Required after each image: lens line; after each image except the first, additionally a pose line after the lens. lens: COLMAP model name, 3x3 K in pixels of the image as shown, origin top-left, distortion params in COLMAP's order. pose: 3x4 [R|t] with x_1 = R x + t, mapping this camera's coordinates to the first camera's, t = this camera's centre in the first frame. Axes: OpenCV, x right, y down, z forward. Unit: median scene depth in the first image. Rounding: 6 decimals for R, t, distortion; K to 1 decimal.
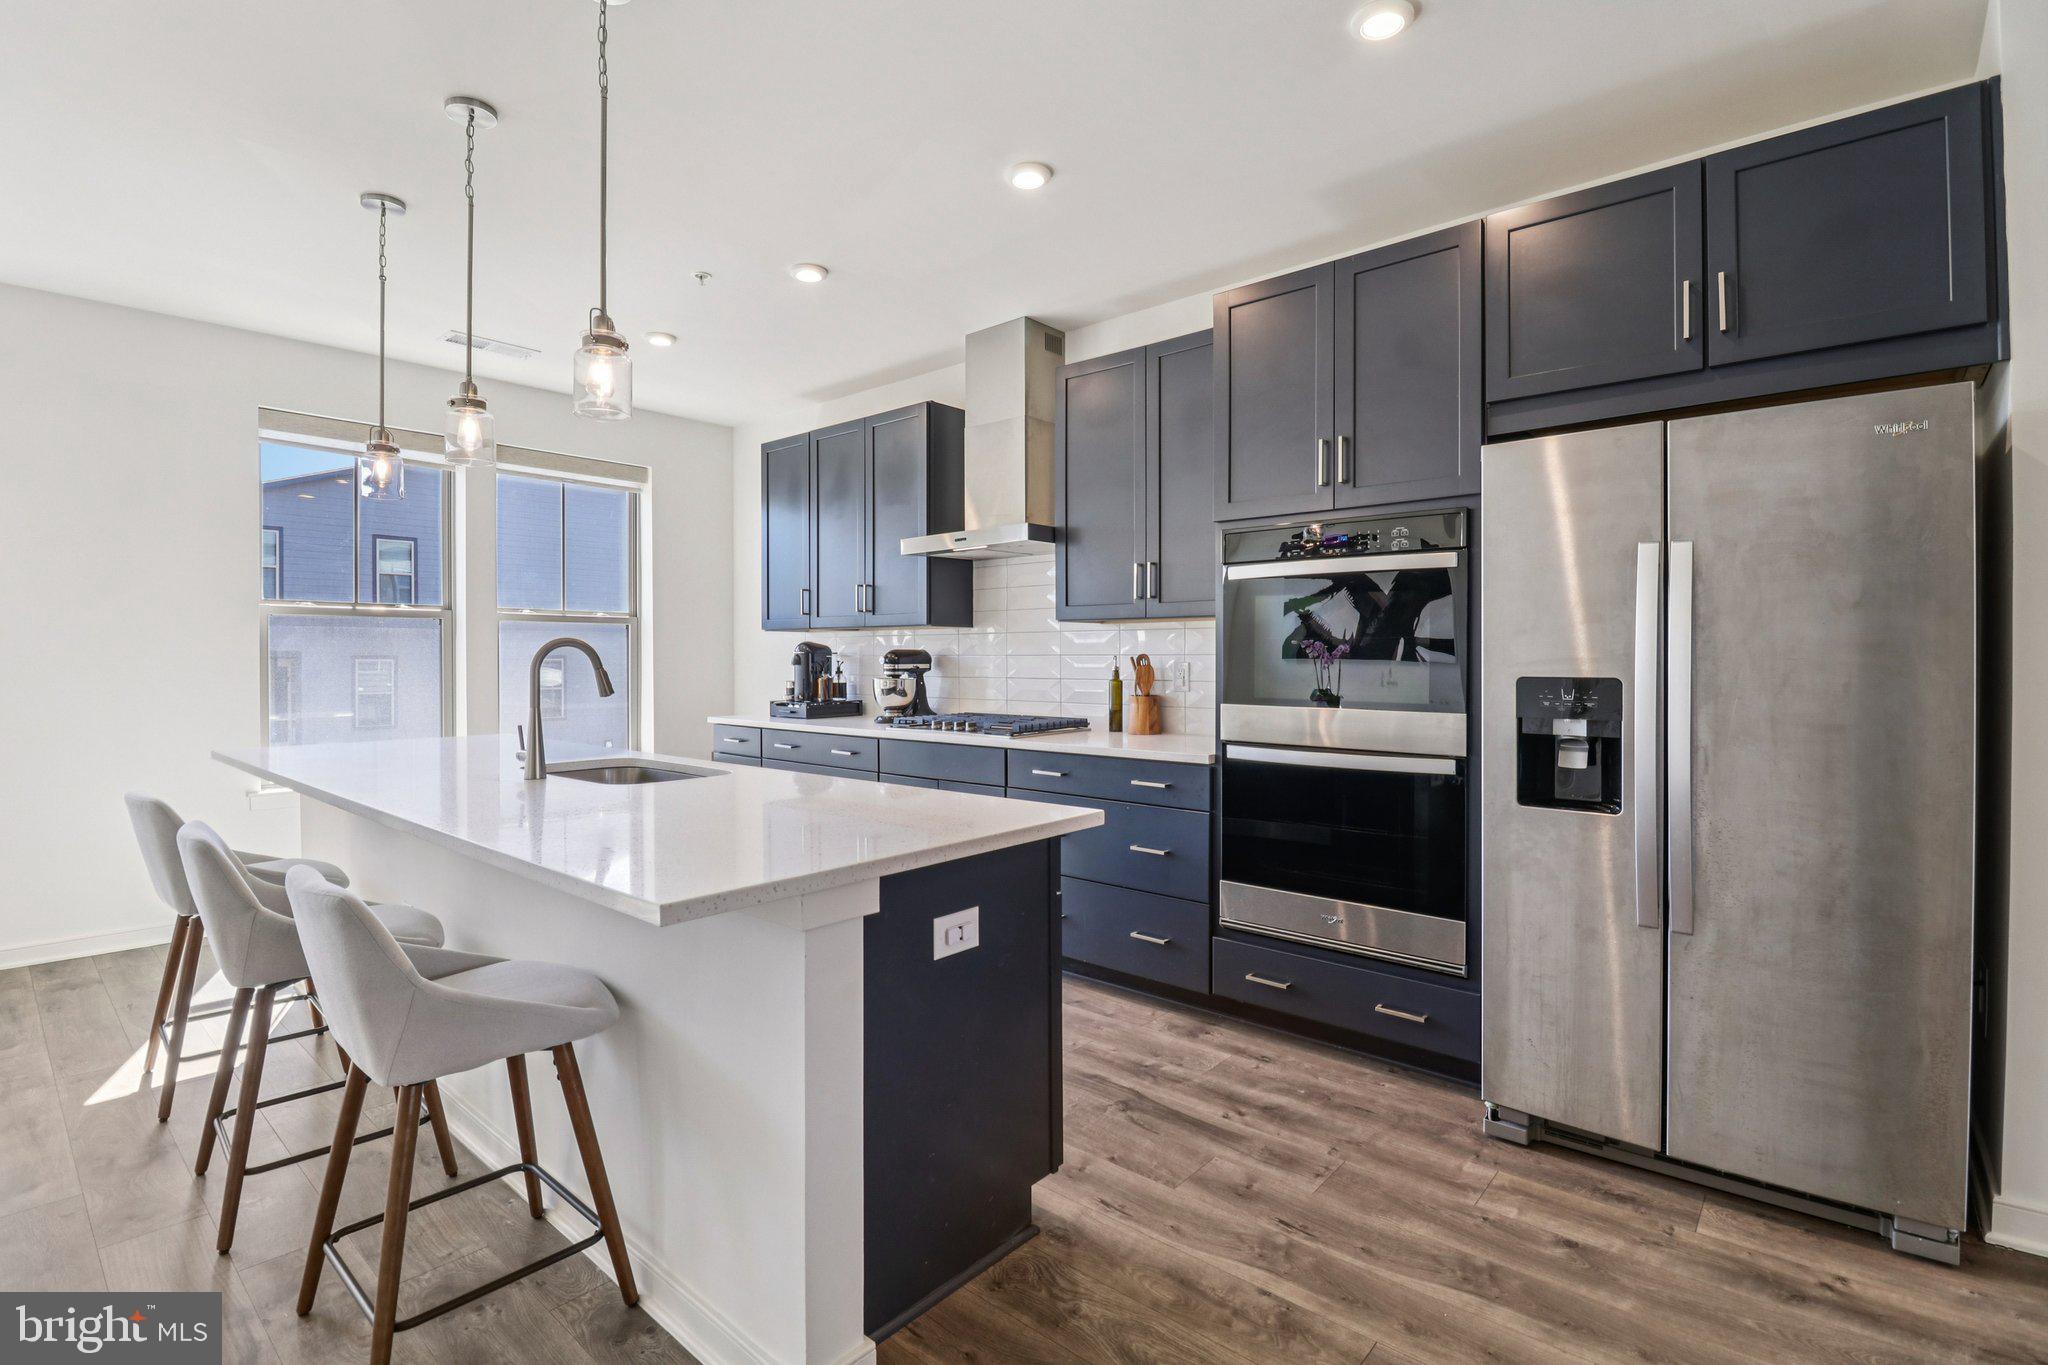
lens RADIAL K [[977.0, 0, 1025.2], [0, 977.0, 665.1], [0, 0, 1]] dist [-0.012674, -0.000577]
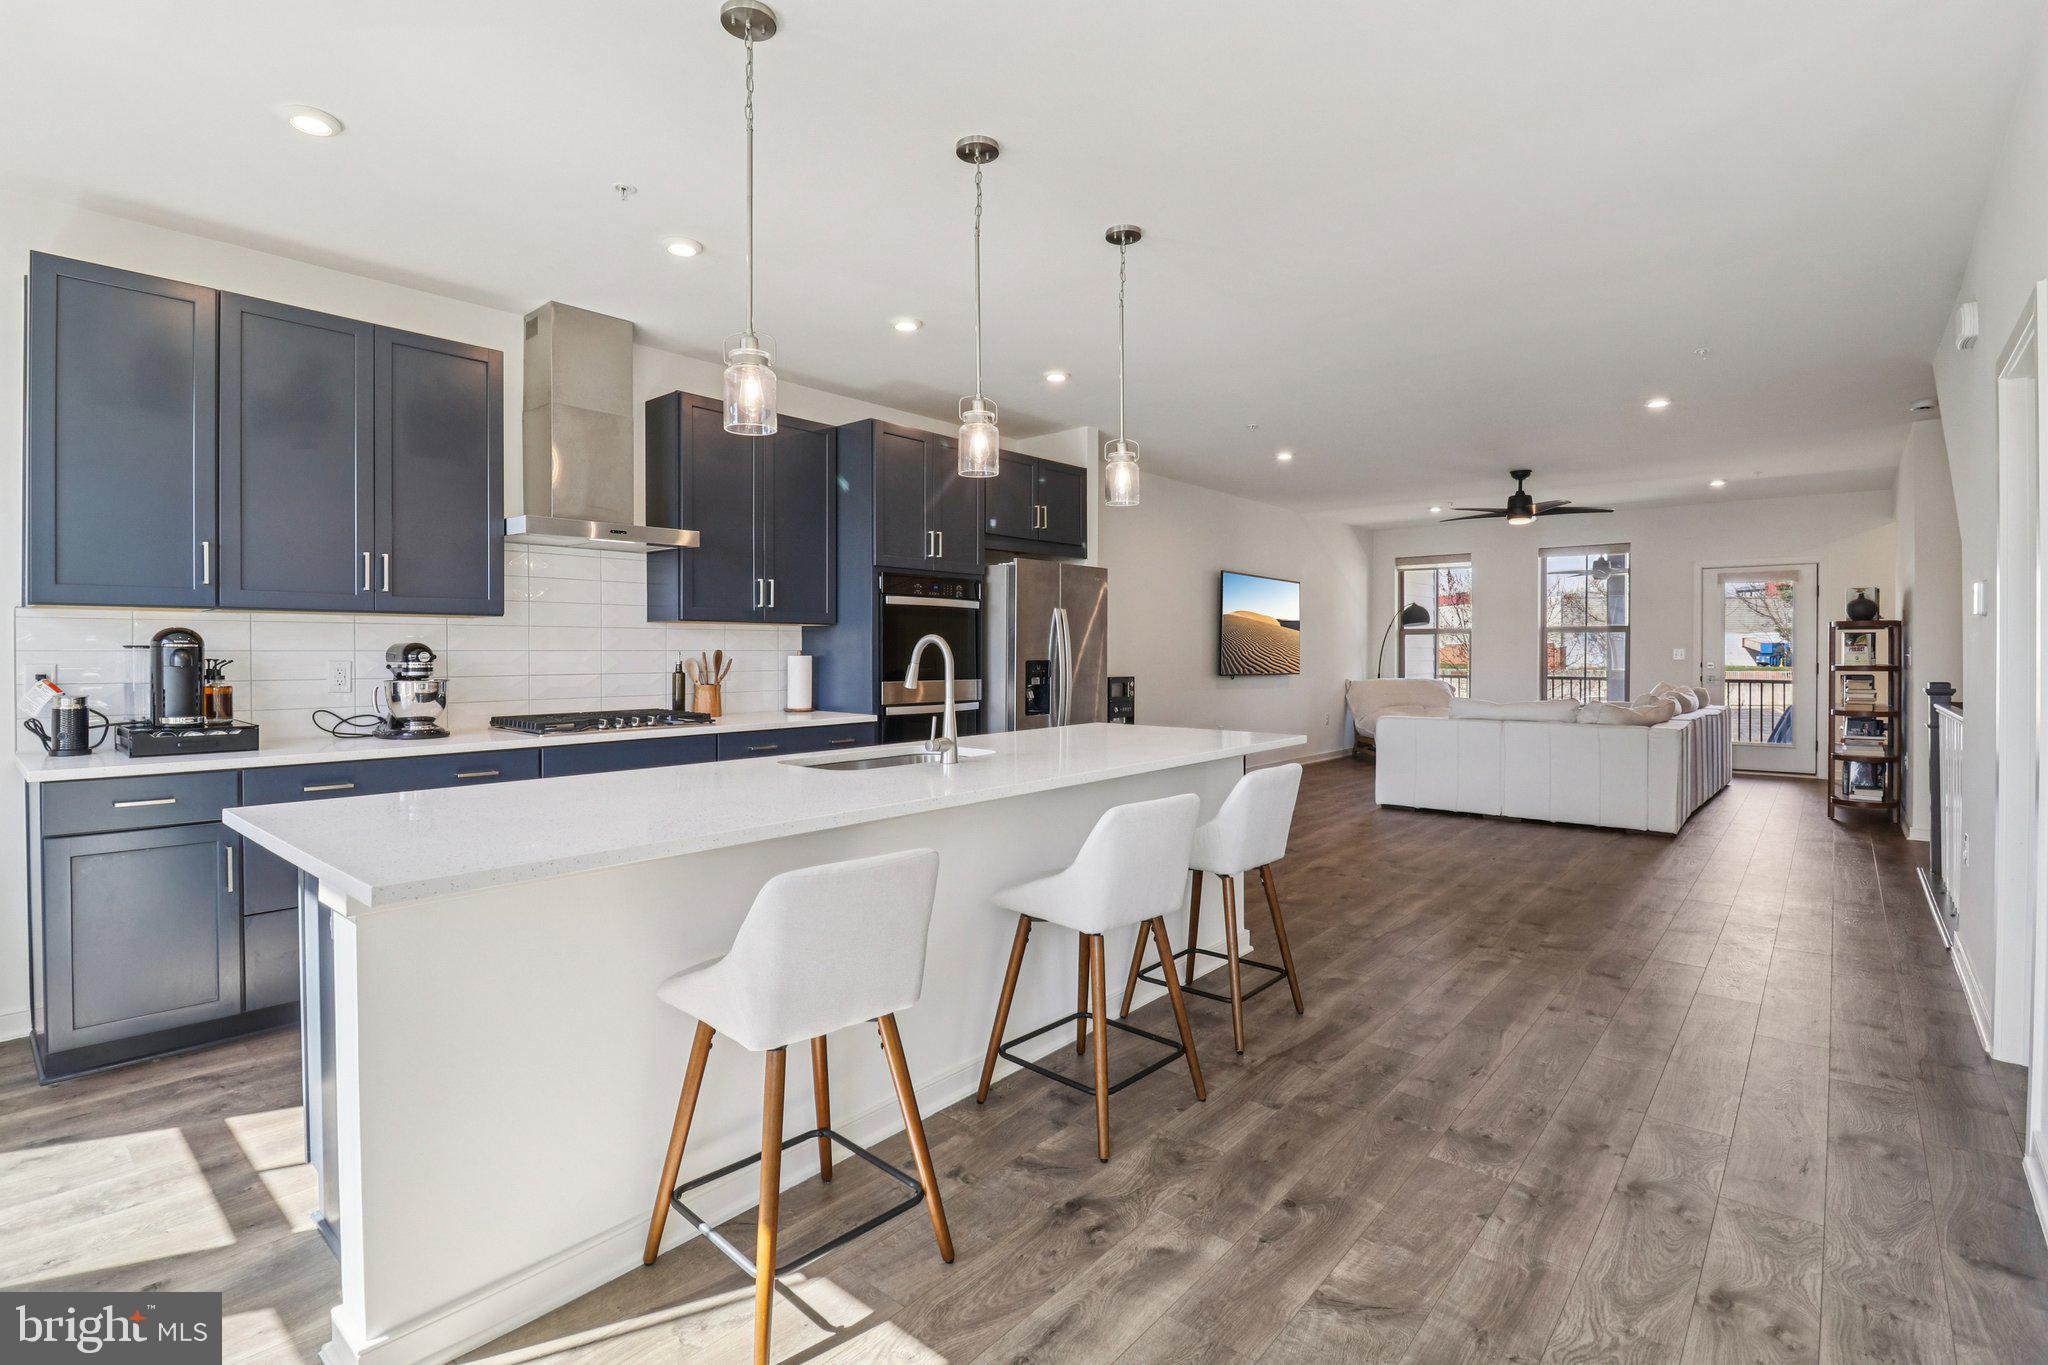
lens RADIAL K [[977.0, 0, 1015.6], [0, 977.0, 671.6], [0, 0, 1]] dist [-0.012674, -0.000577]
pose [[-0.030164, -0.013666, 0.999452, -1.410620], [0.014075, 0.999802, 0.014095, 0.004666], [-0.999446, 0.014492, -0.029966, 0.850109]]
